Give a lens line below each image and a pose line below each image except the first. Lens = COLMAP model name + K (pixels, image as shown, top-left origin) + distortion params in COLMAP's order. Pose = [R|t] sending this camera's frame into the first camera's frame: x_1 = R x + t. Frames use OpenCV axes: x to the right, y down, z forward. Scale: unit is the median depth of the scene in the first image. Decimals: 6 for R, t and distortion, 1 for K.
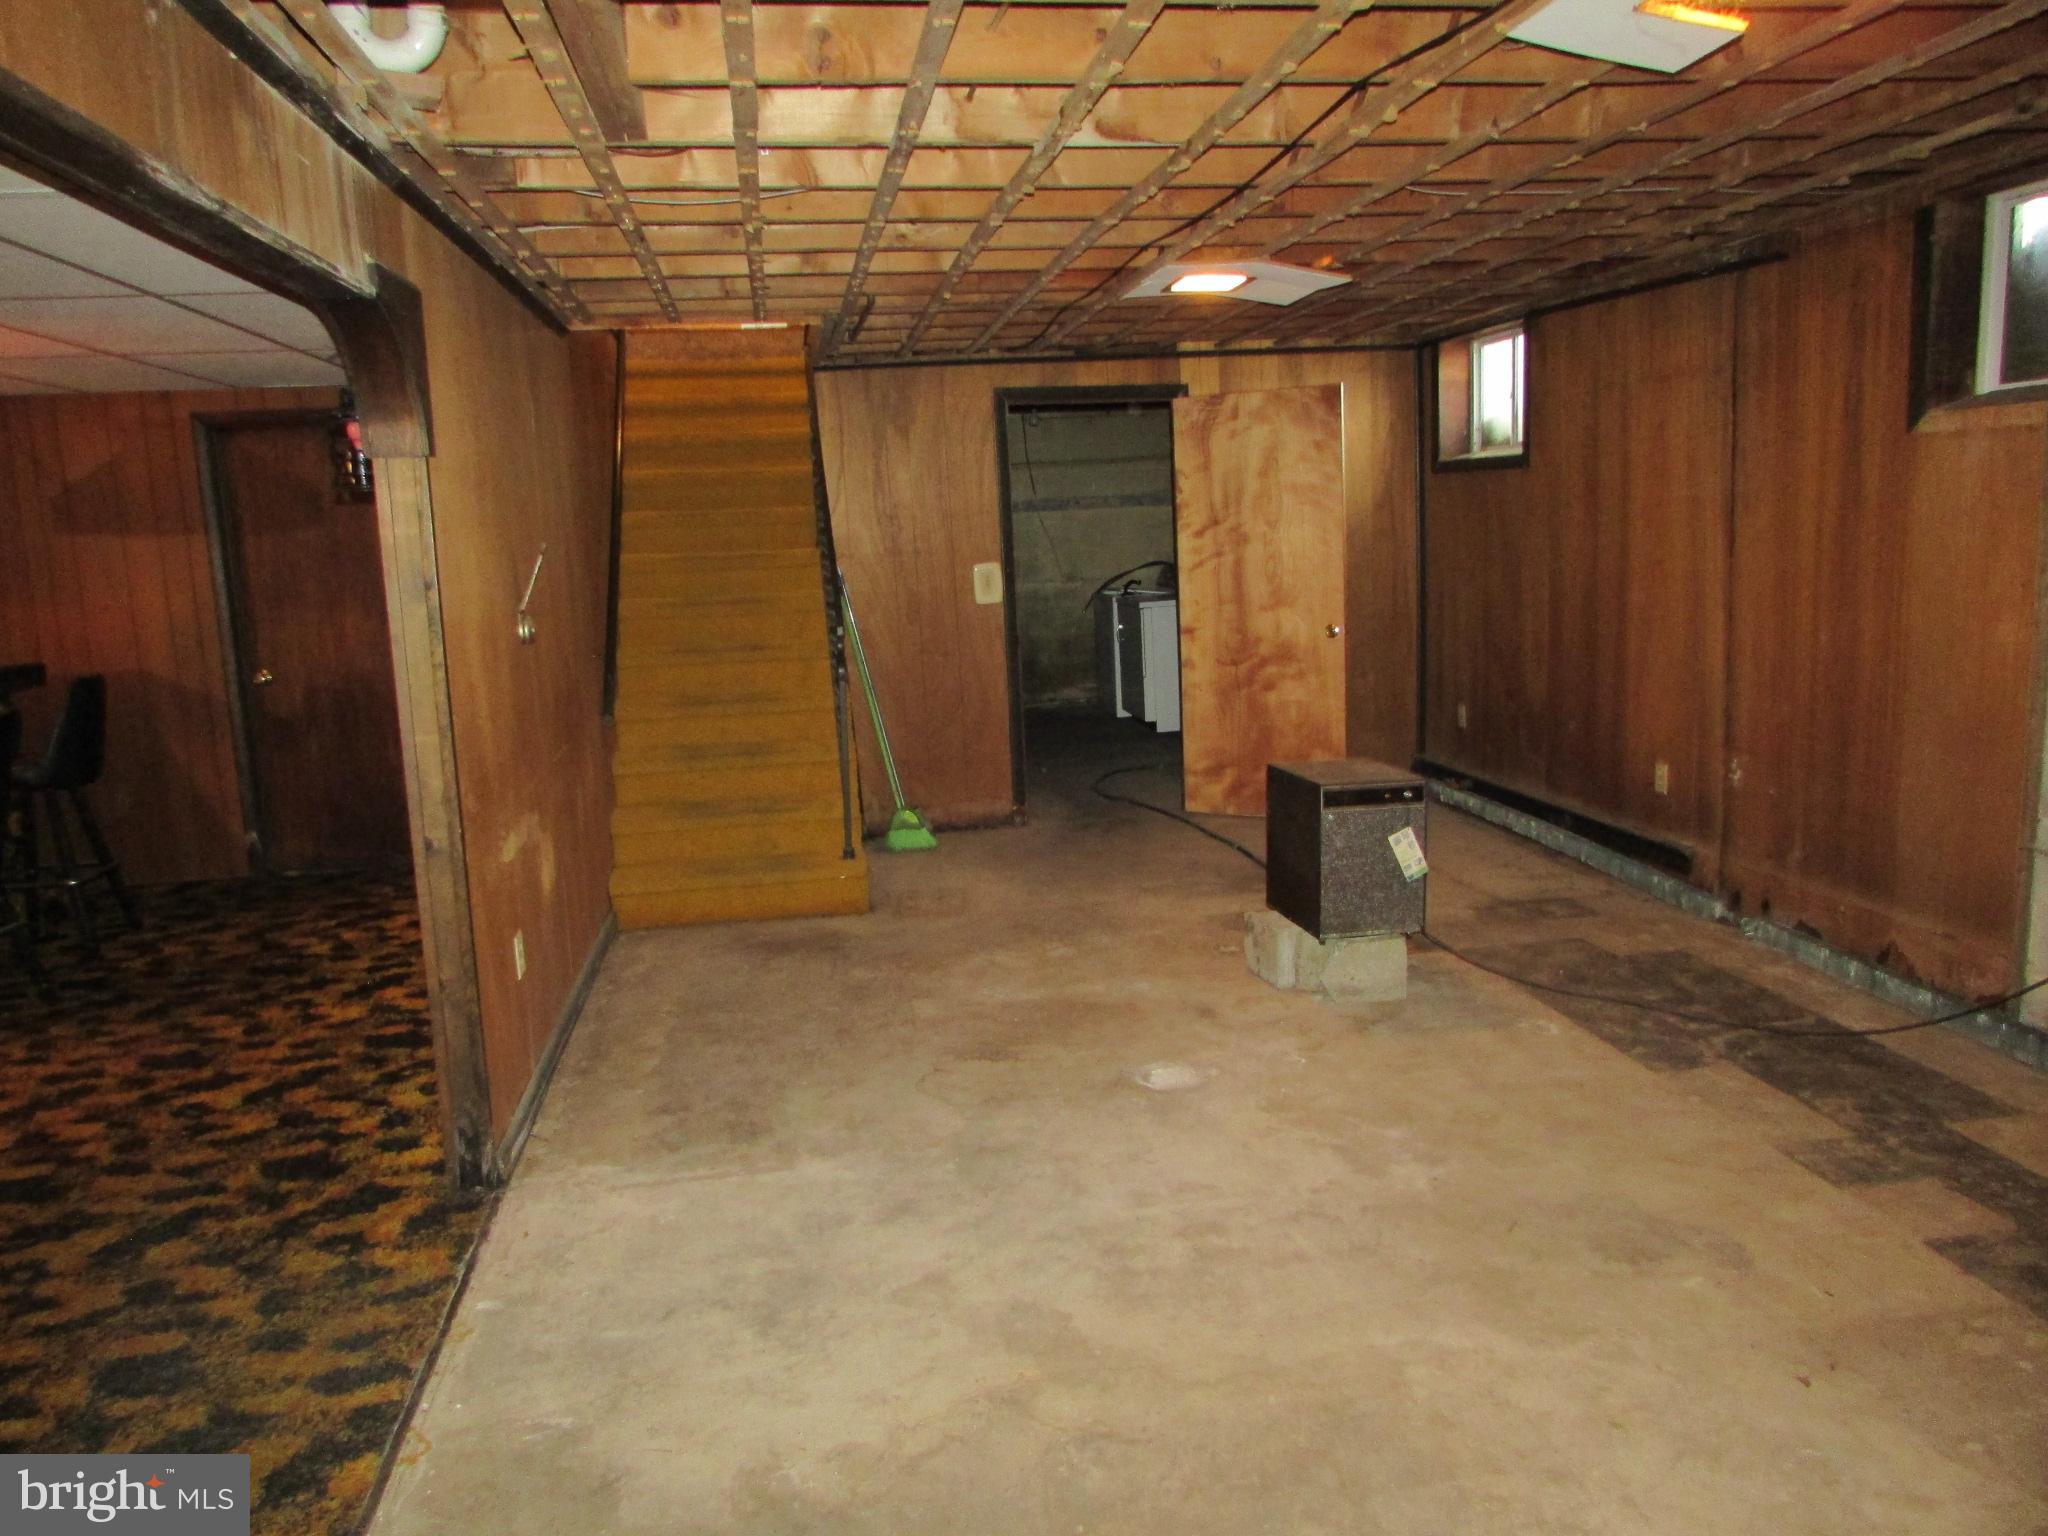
lens RADIAL K [[1451.1, 0, 1033.2], [0, 1451.1, 759.7], [0, 0, 1]] dist [-0.021856, -0.002614]
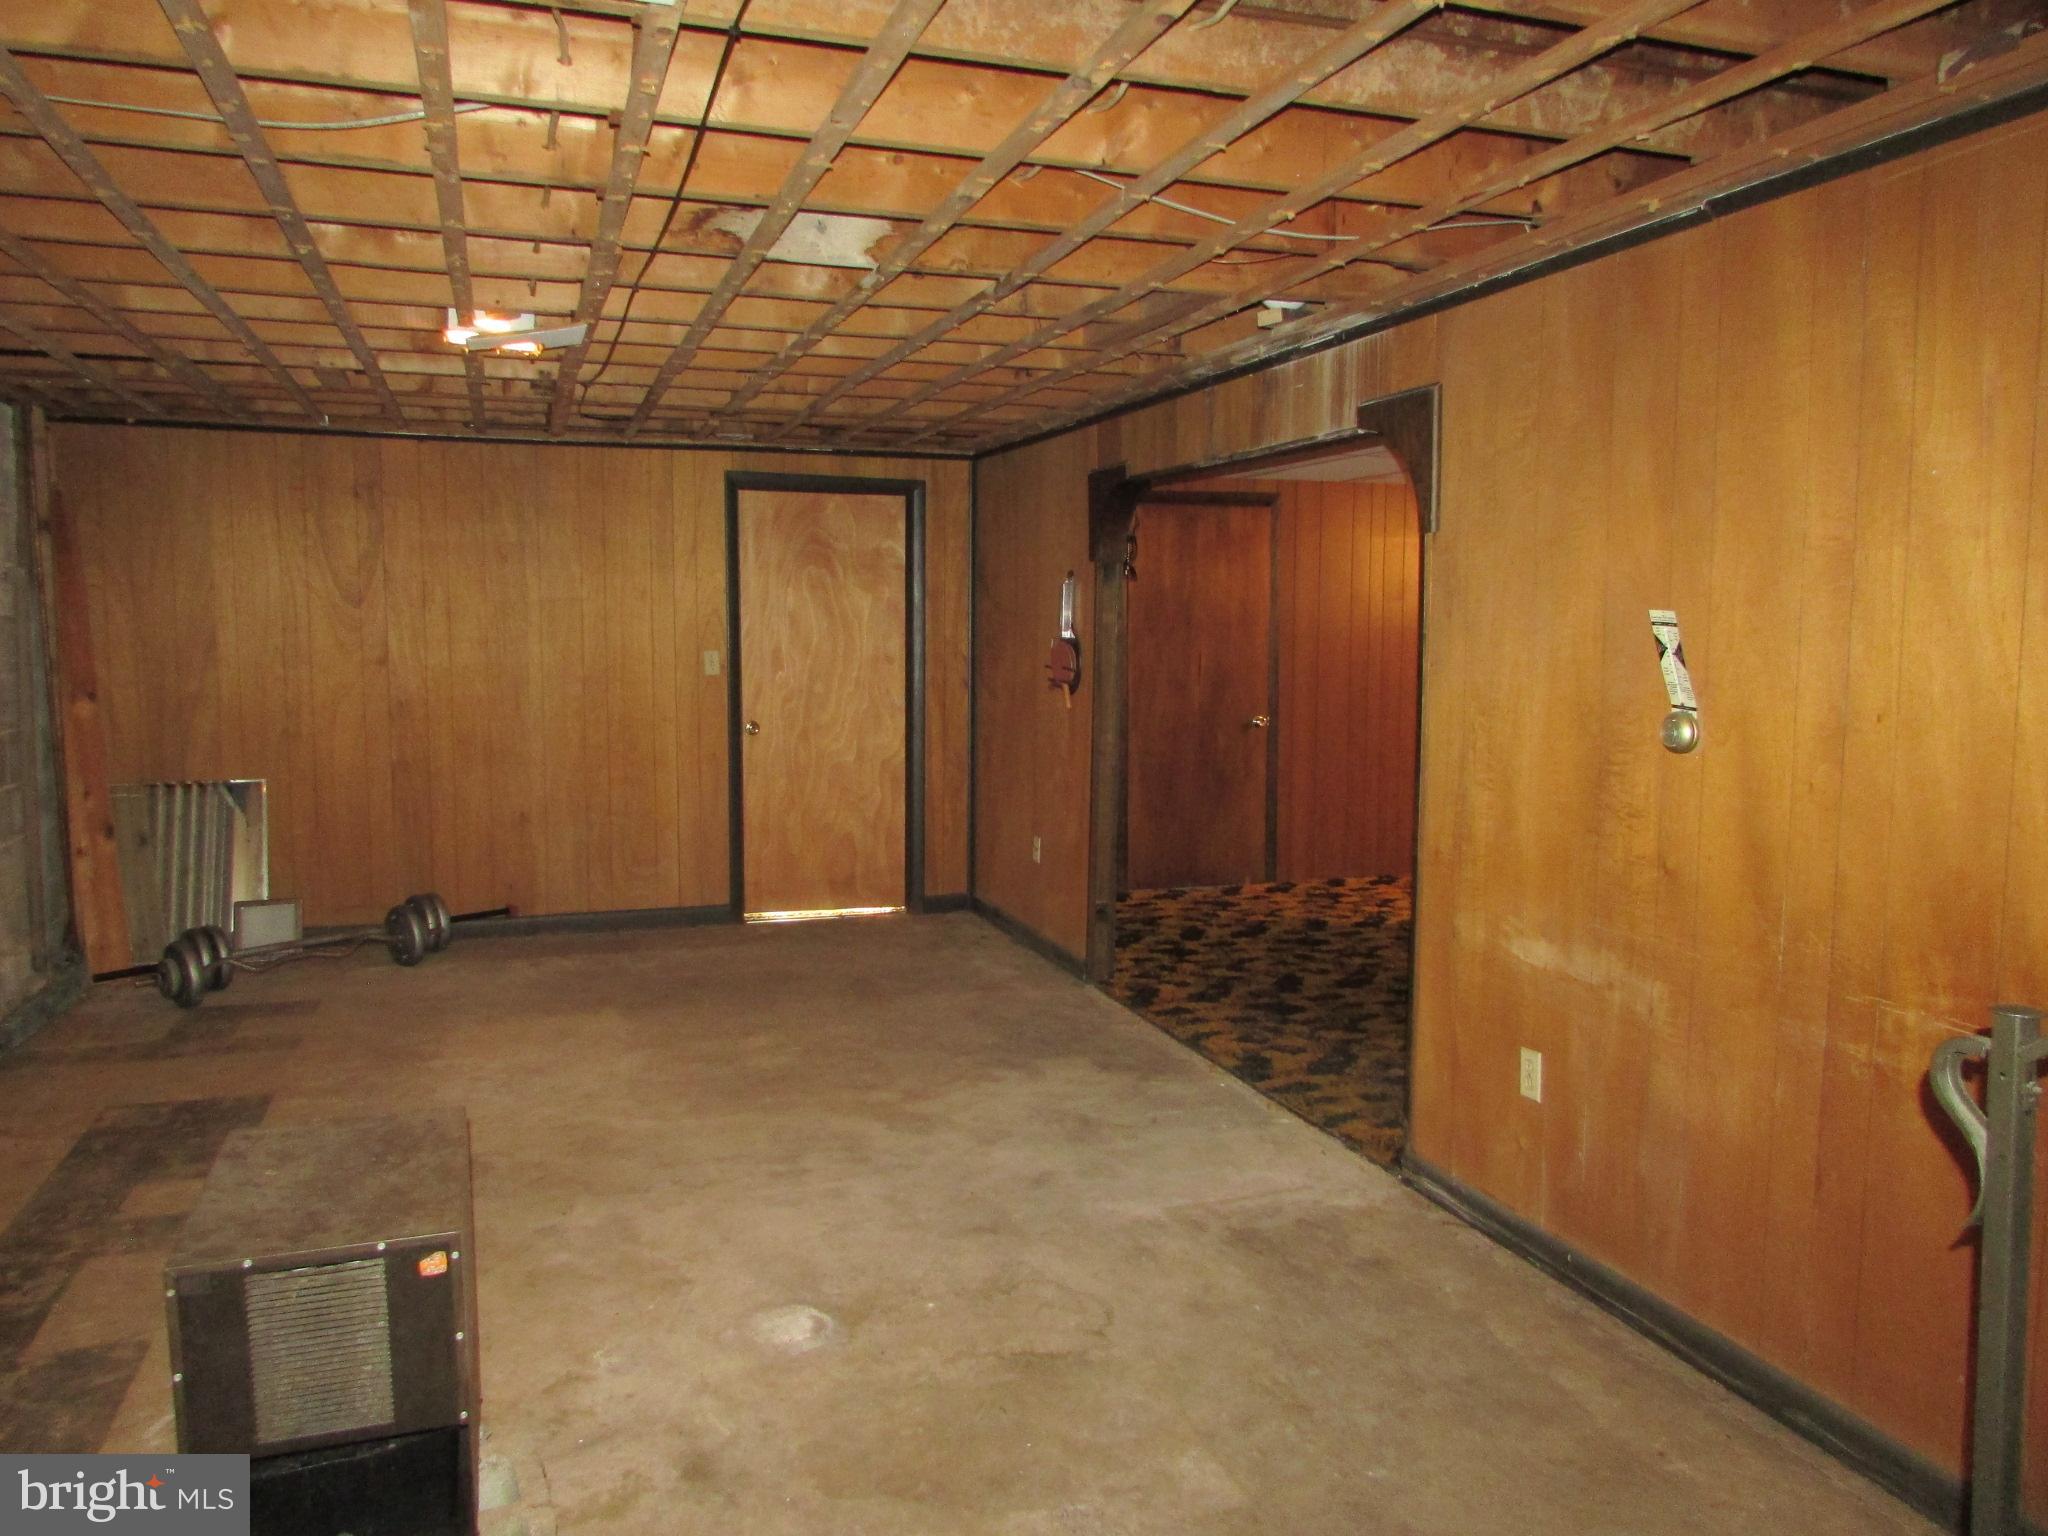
lens RADIAL K [[1466.1, 0, 1026.5], [0, 1466.1, 753.2], [0, 0, 1]] dist [-0.012326, 0.001938]
pose [[-0.984974, 0.043974, -0.167009, 0.104158], [-0.000044, 0.966976, 0.254868, -0.333576], [0.172701, 0.251045, -0.952445, 2.051699]]
